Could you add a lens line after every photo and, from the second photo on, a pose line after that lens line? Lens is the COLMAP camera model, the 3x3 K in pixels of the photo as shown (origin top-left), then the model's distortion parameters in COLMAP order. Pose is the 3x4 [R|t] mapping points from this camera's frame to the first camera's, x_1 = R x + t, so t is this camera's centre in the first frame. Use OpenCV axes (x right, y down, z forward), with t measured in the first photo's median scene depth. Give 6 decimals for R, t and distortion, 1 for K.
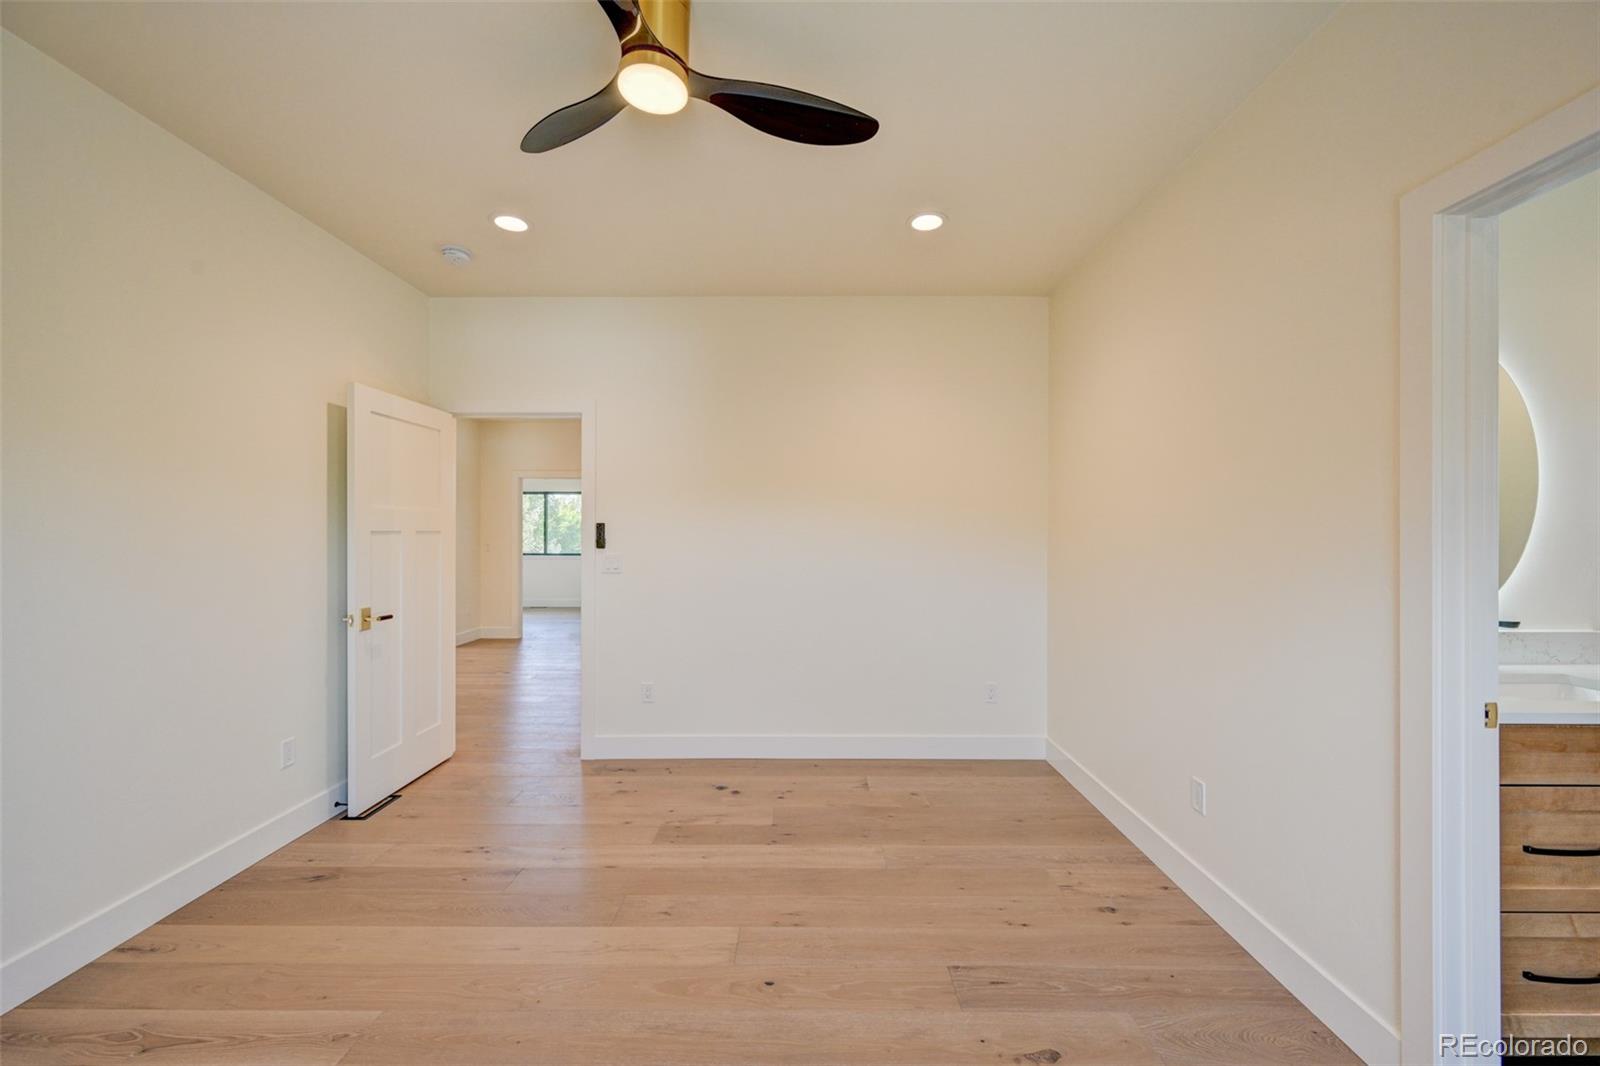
lens RADIAL K [[630.5, 0, 803.4], [0, 630.5, 534.4], [0, 0, 1]] dist [-0.001663, 0.000495]
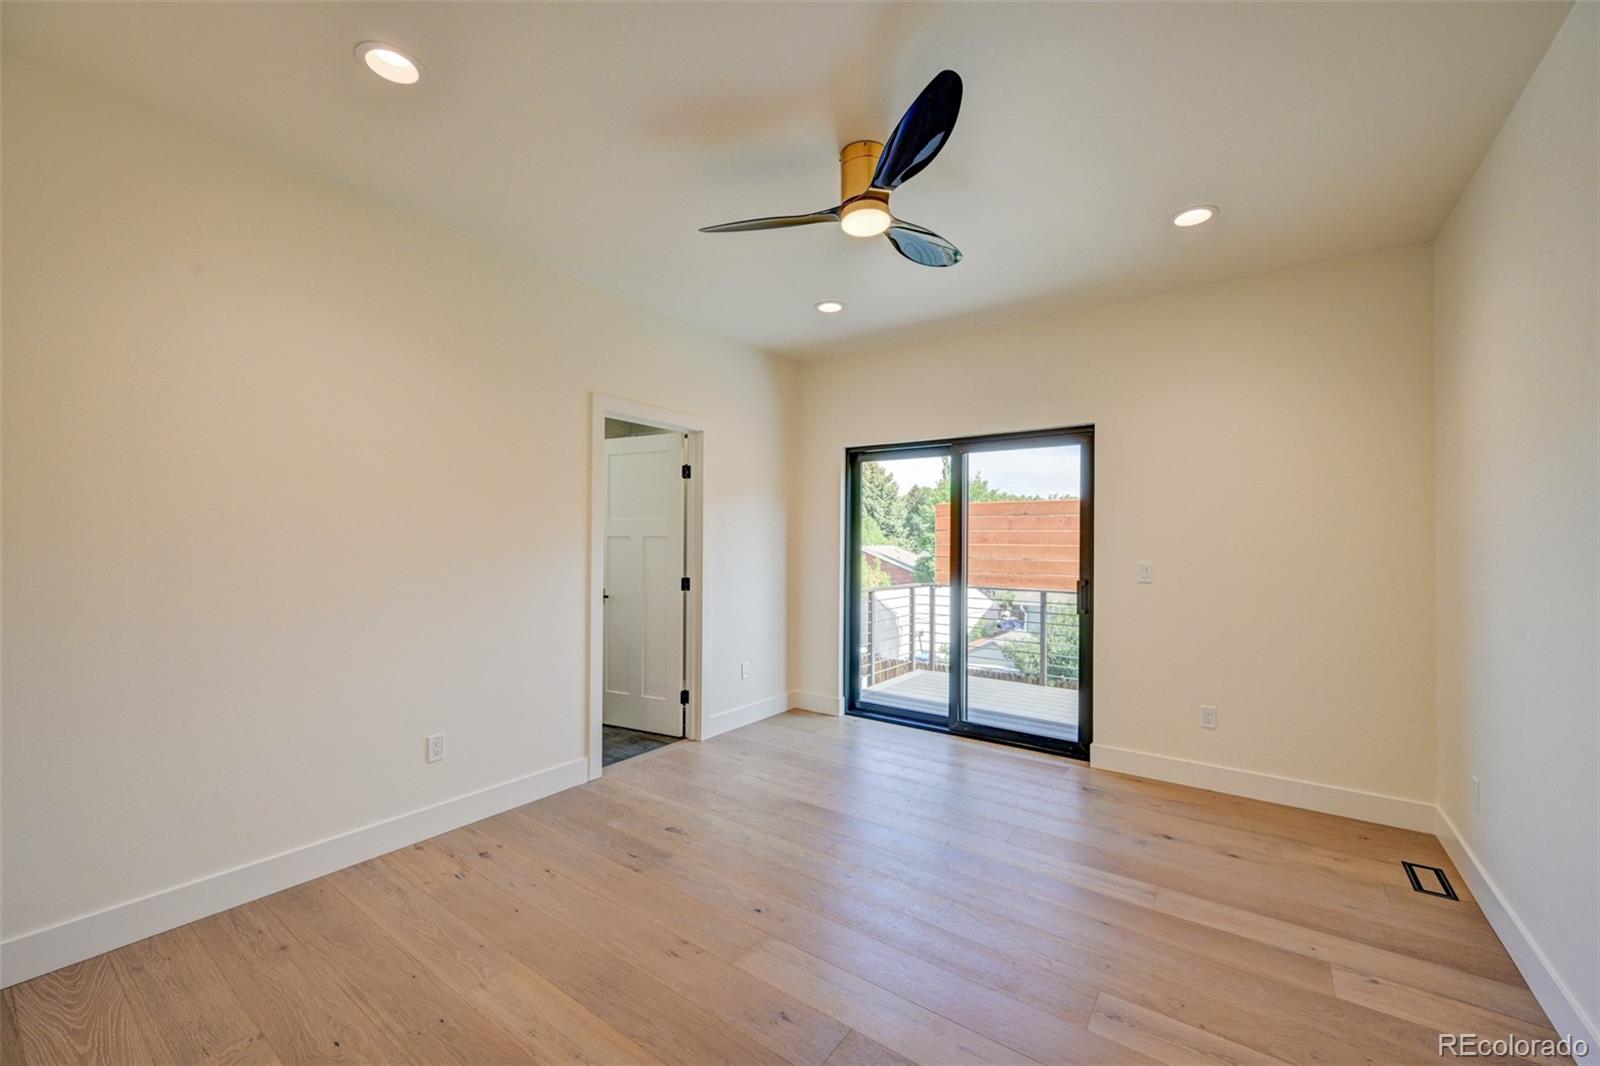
lens RADIAL K [[630.5, 0, 803.4], [0, 630.5, 534.4], [0, 0, 1]] dist [-0.001663, 0.000495]
pose [[-0.816060, 0.005063, 0.577945, -0.543850], [-0.002497, 0.999921, -0.012285, 0.007341], [-0.577962, -0.011468, -0.815983, 1.283962]]
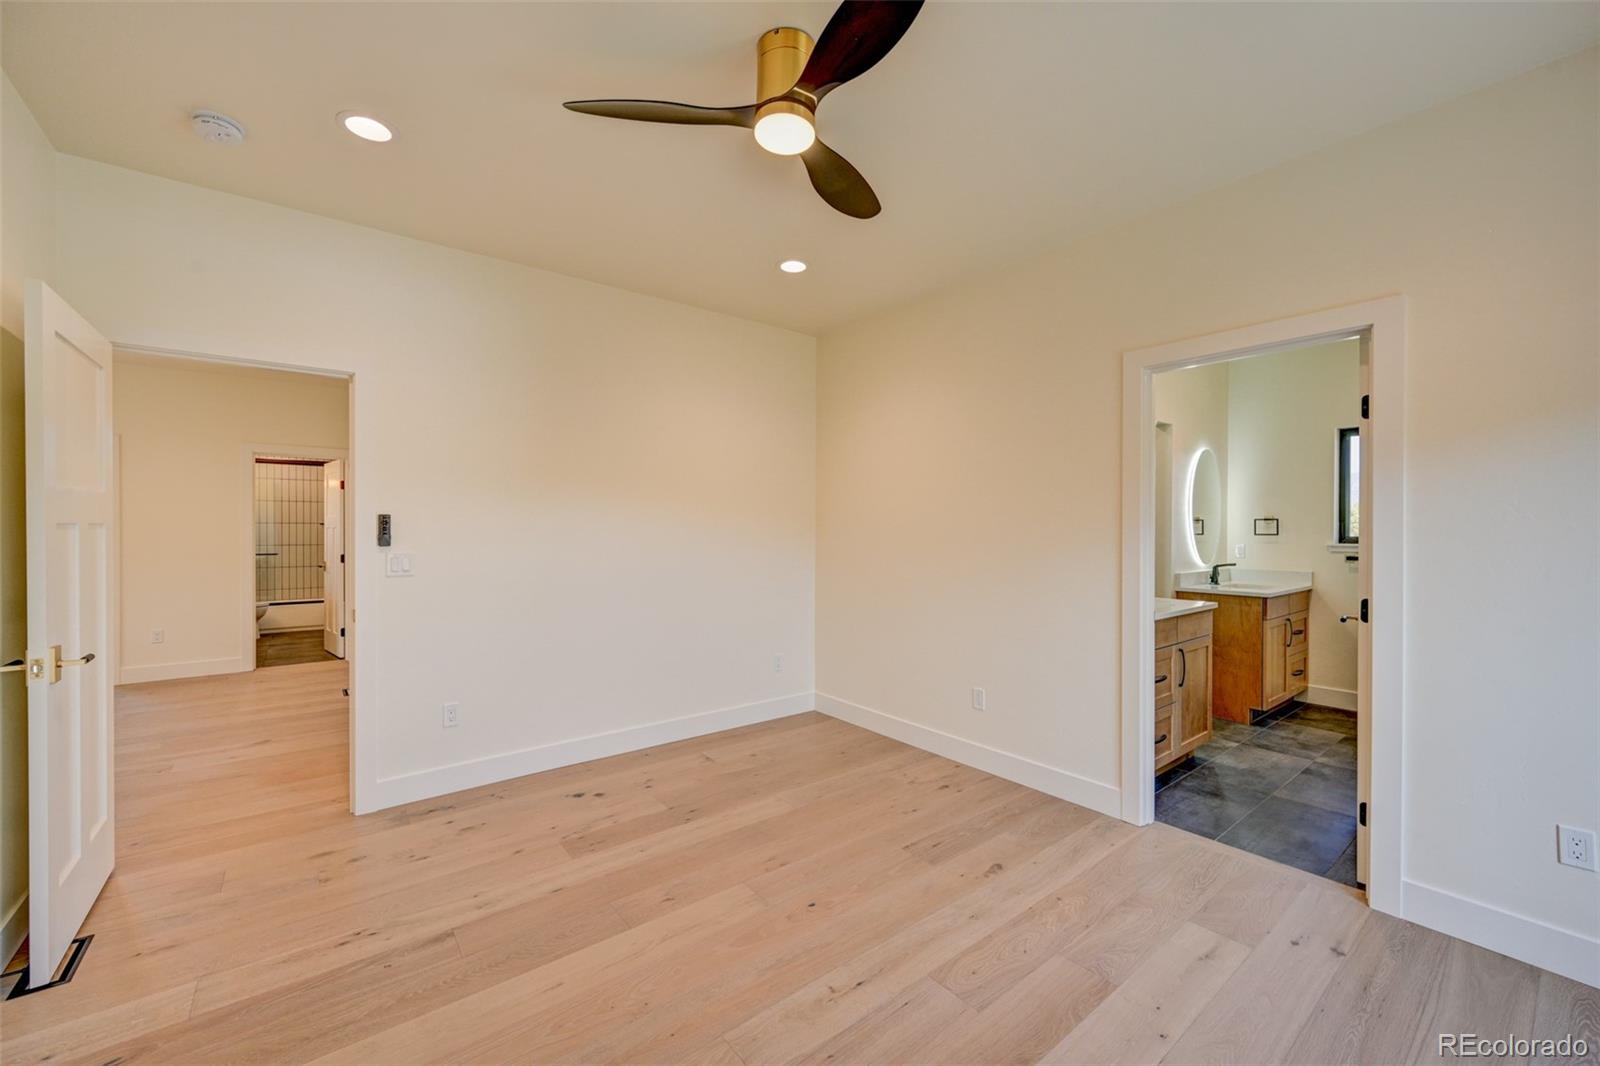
lens RADIAL K [[630.5, 0, 803.4], [0, 630.5, 534.4], [0, 0, 1]] dist [-0.001663, 0.000495]
pose [[0.780809, -0.003723, 0.624759, -0.536663], [-0.000214, 0.999981, 0.006226, 0.002463], [-0.624770, -0.004995, 0.780793, 0.054510]]
